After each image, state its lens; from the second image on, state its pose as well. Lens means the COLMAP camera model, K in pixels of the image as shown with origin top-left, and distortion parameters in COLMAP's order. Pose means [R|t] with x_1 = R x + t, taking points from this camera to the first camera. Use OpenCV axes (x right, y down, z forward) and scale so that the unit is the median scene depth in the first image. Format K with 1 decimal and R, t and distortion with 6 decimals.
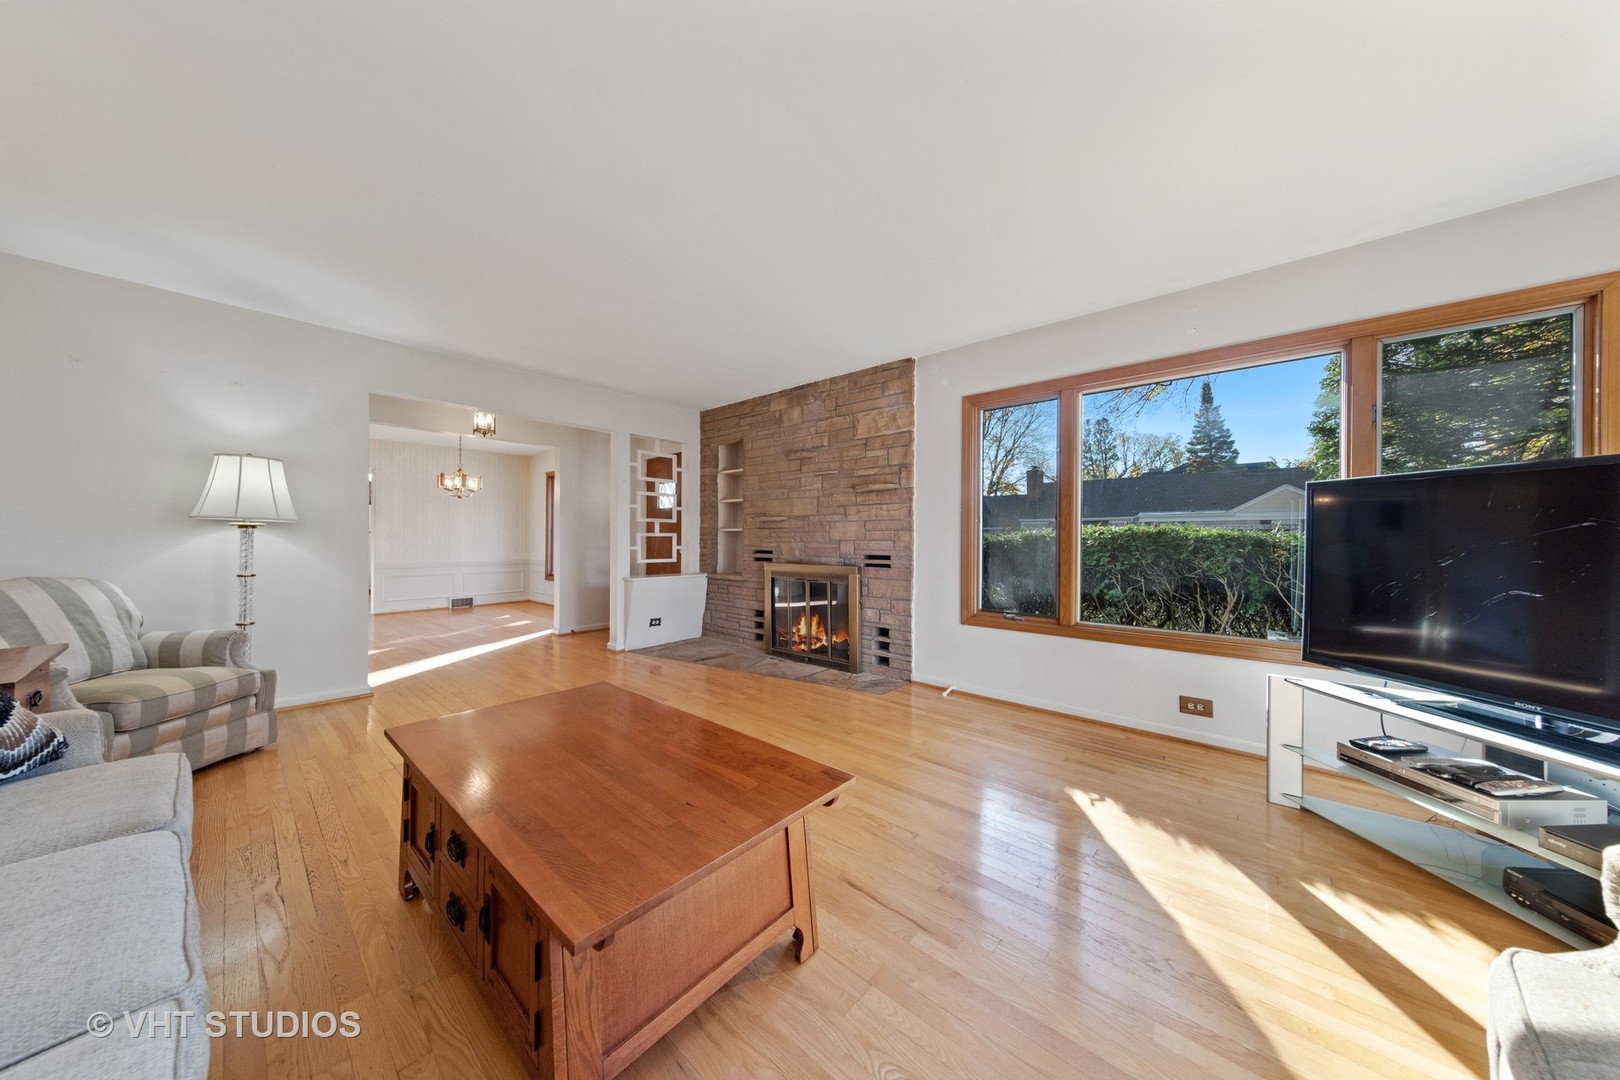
lens RADIAL K [[511.0, 0, 807.5], [0, 511.0, 538.0], [0, 0, 1]] dist [0.004153, 0.000008]
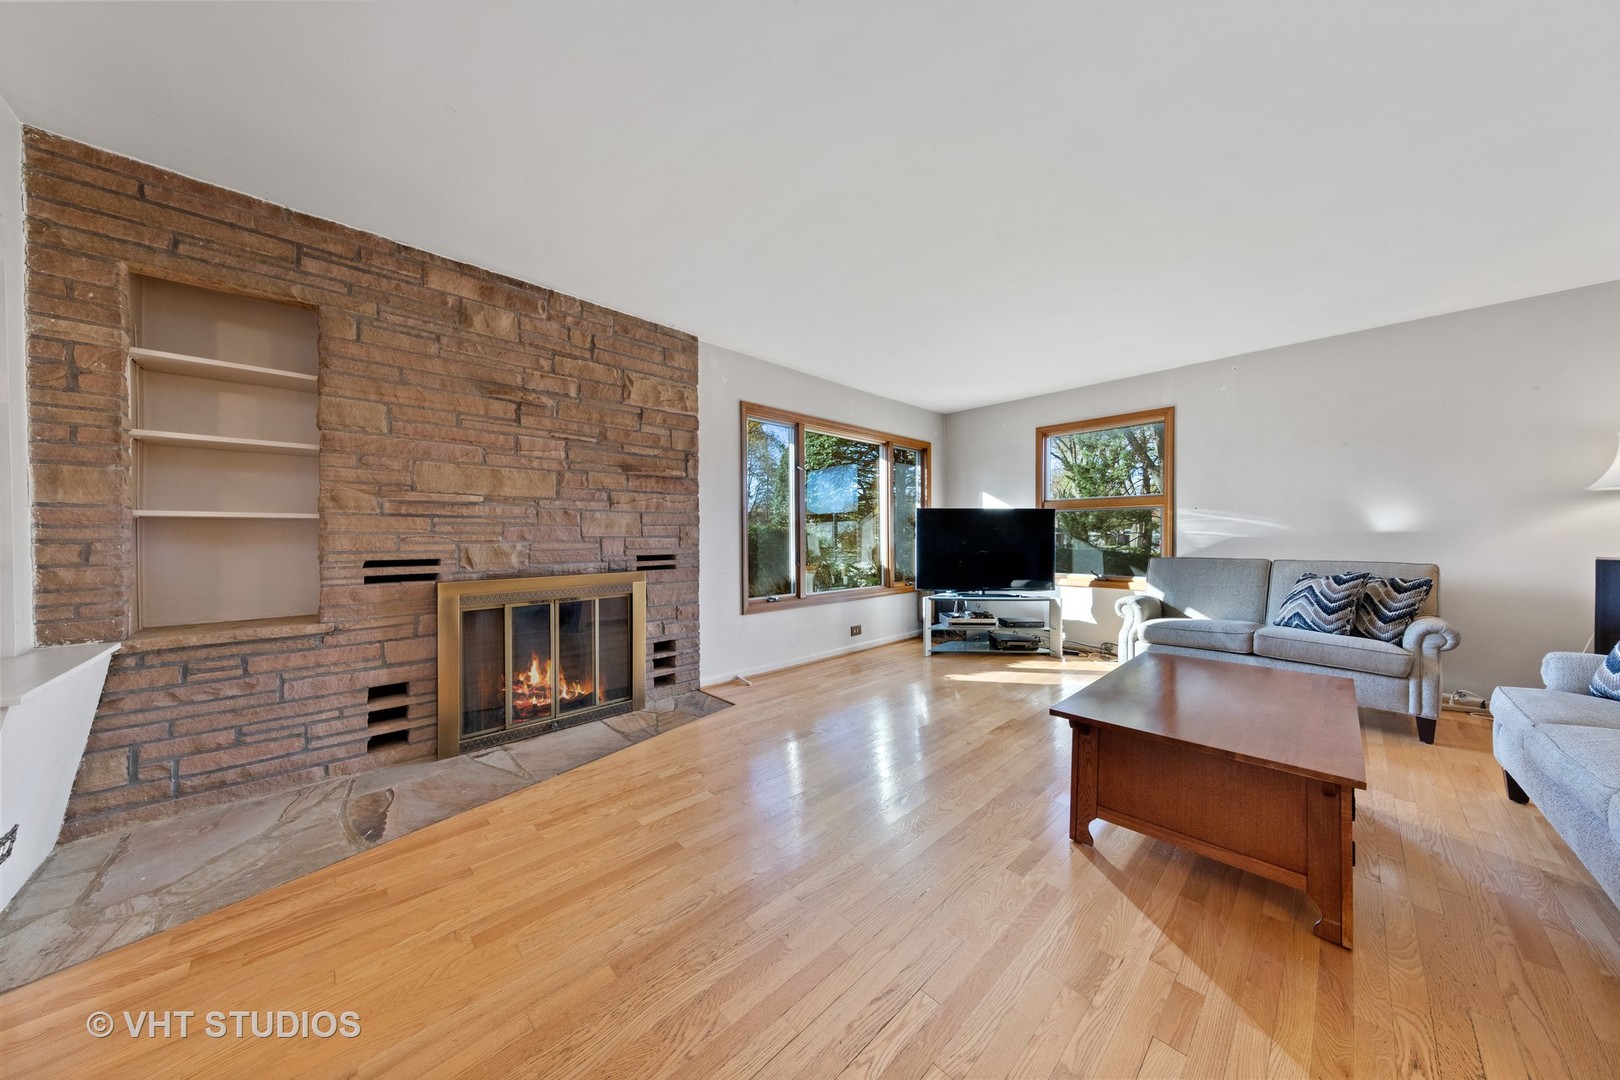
lens RADIAL K [[511.0, 0, 812.0], [0, 511.0, 533.3], [0, 0, 1]] dist [0.004153, 0.000008]
pose [[0.078984, -0.005770, 0.996859, -0.658076], [-0.003805, 0.999974, 0.006090, -0.007180], [-0.996869, -0.004274, 0.078960, 0.681407]]
